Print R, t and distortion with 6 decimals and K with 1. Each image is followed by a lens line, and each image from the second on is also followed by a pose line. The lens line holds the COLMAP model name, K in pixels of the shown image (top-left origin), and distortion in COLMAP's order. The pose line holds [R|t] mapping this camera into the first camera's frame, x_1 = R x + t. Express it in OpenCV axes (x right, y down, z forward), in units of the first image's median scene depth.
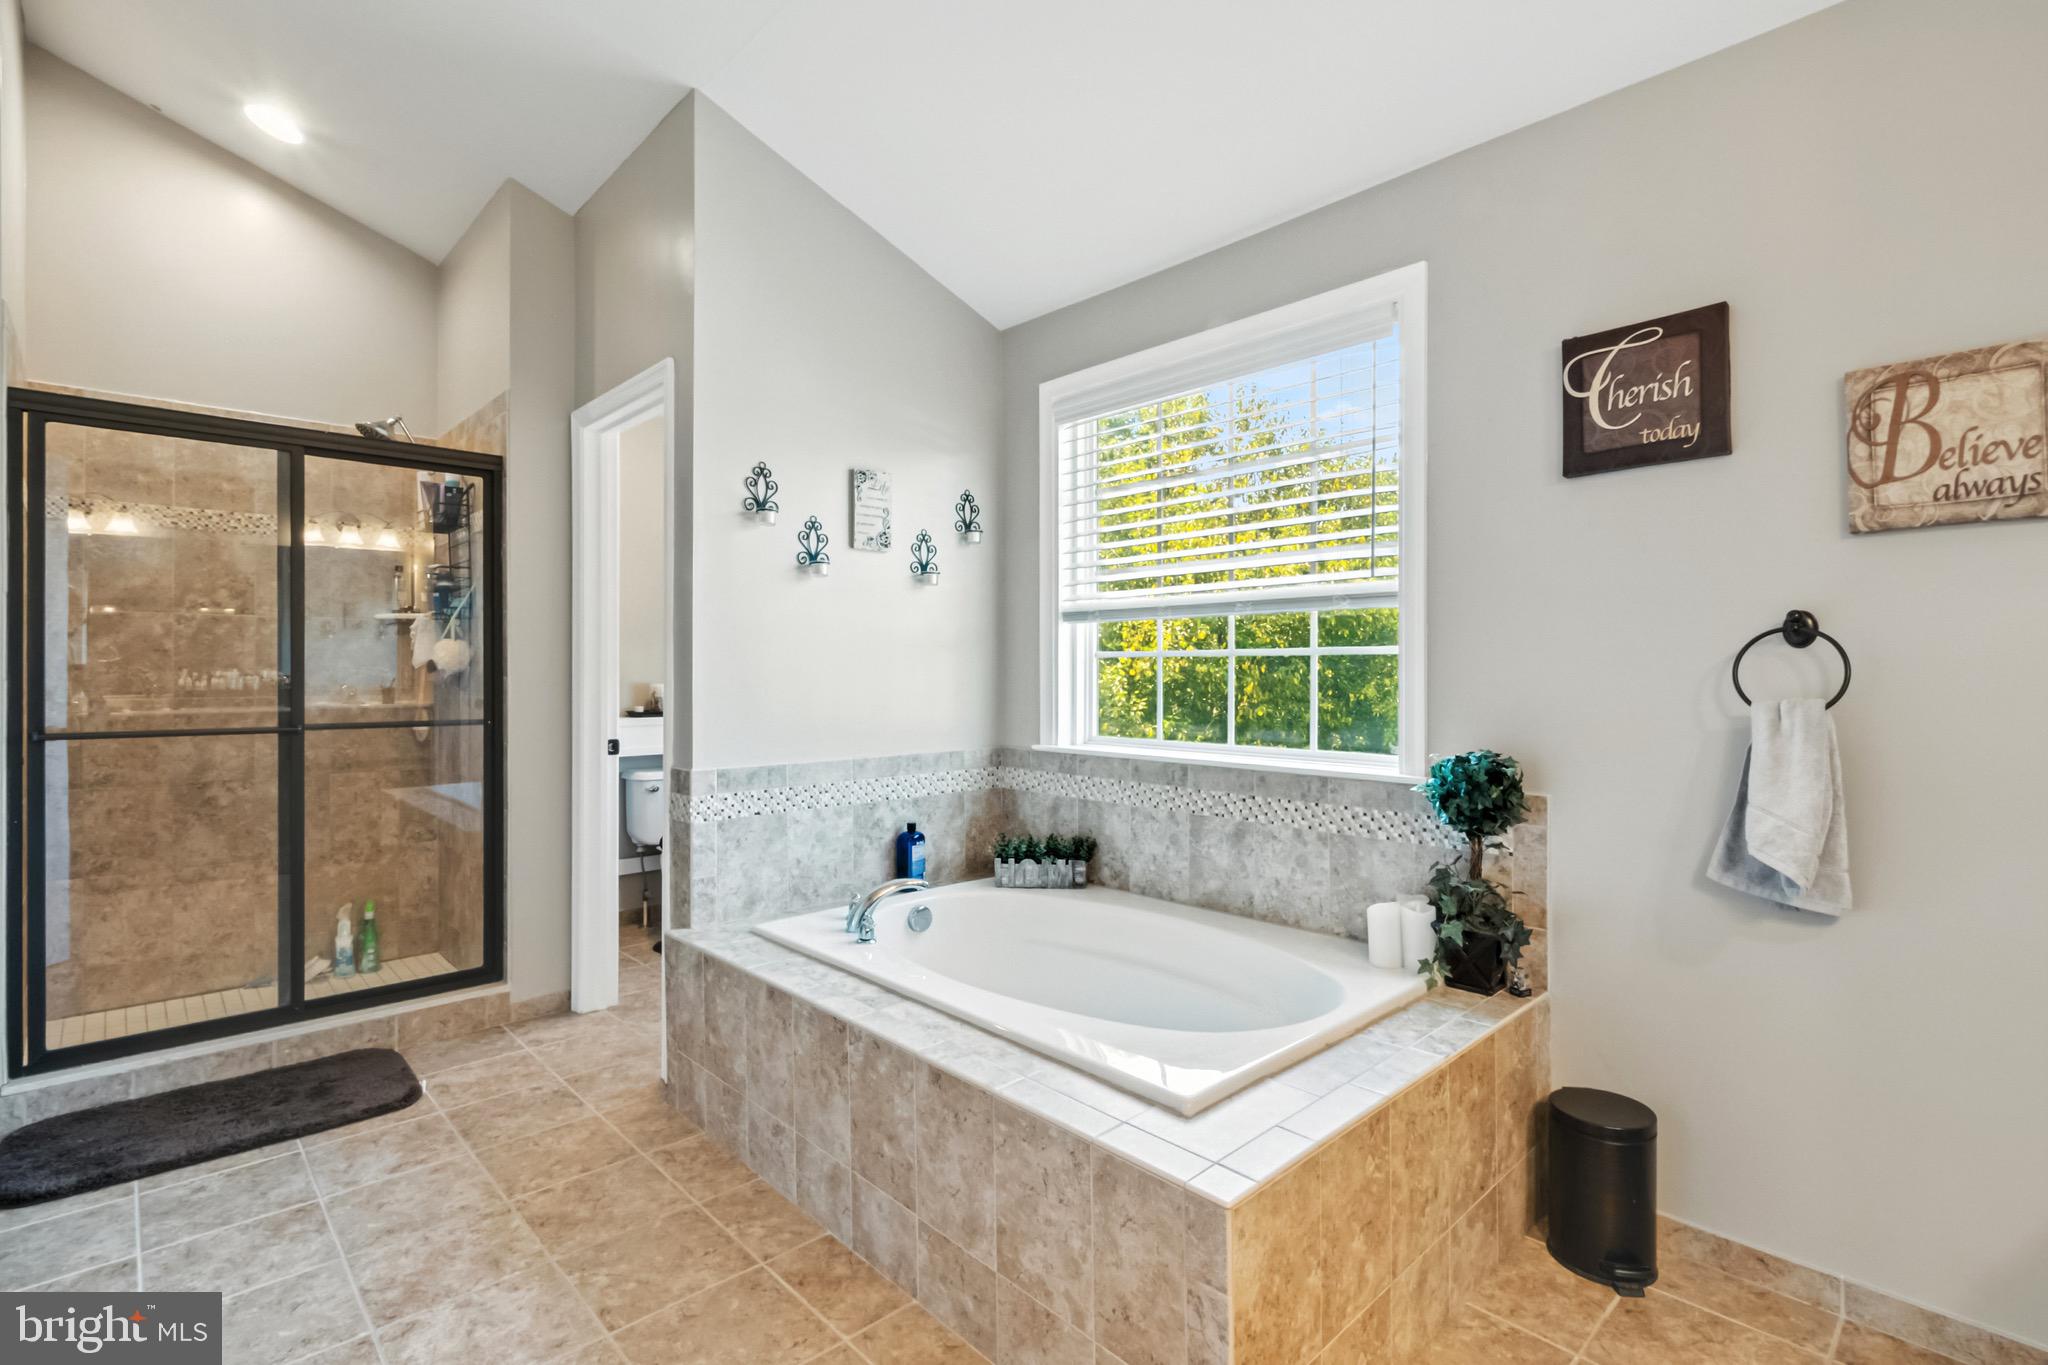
lens RADIAL K [[951.4, 0, 1024.0], [0, 951.4, 682.5], [0, 0, 1]] dist [0.000110, -0.000025]
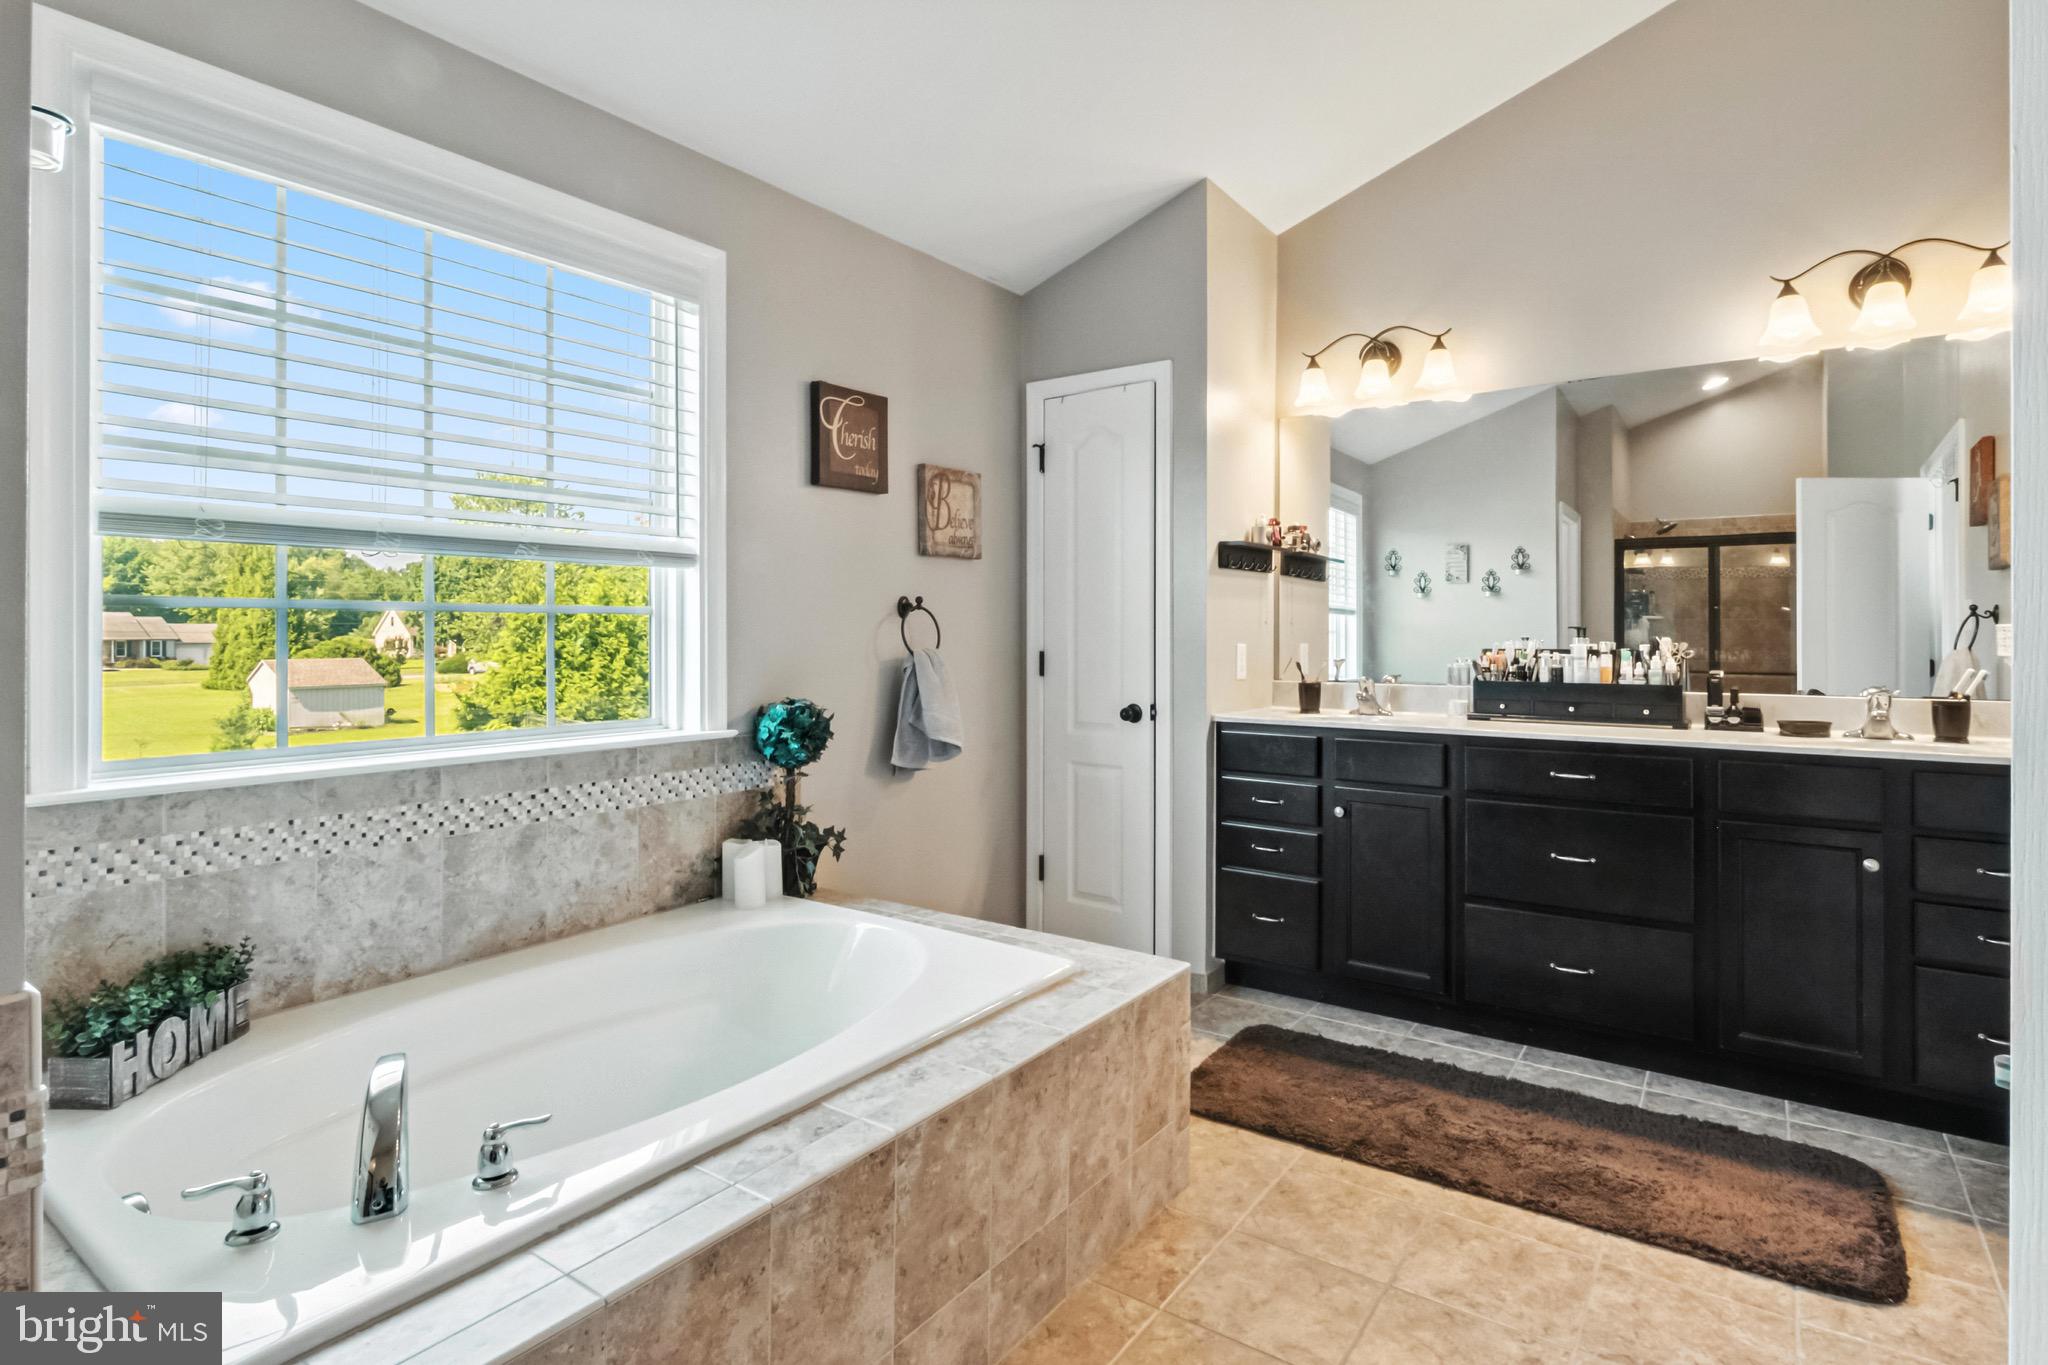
lens RADIAL K [[1066.8, 0, 1024.9], [0, 1066.8, 640.0], [0, 0, 1]] dist [0.000989, -0.000082]
pose [[-0.209588, -0.008599, 0.977752, -0.803232], [0.010460, 0.999884, 0.011036, -0.012388], [-0.977734, 0.012540, -0.209474, 0.886721]]
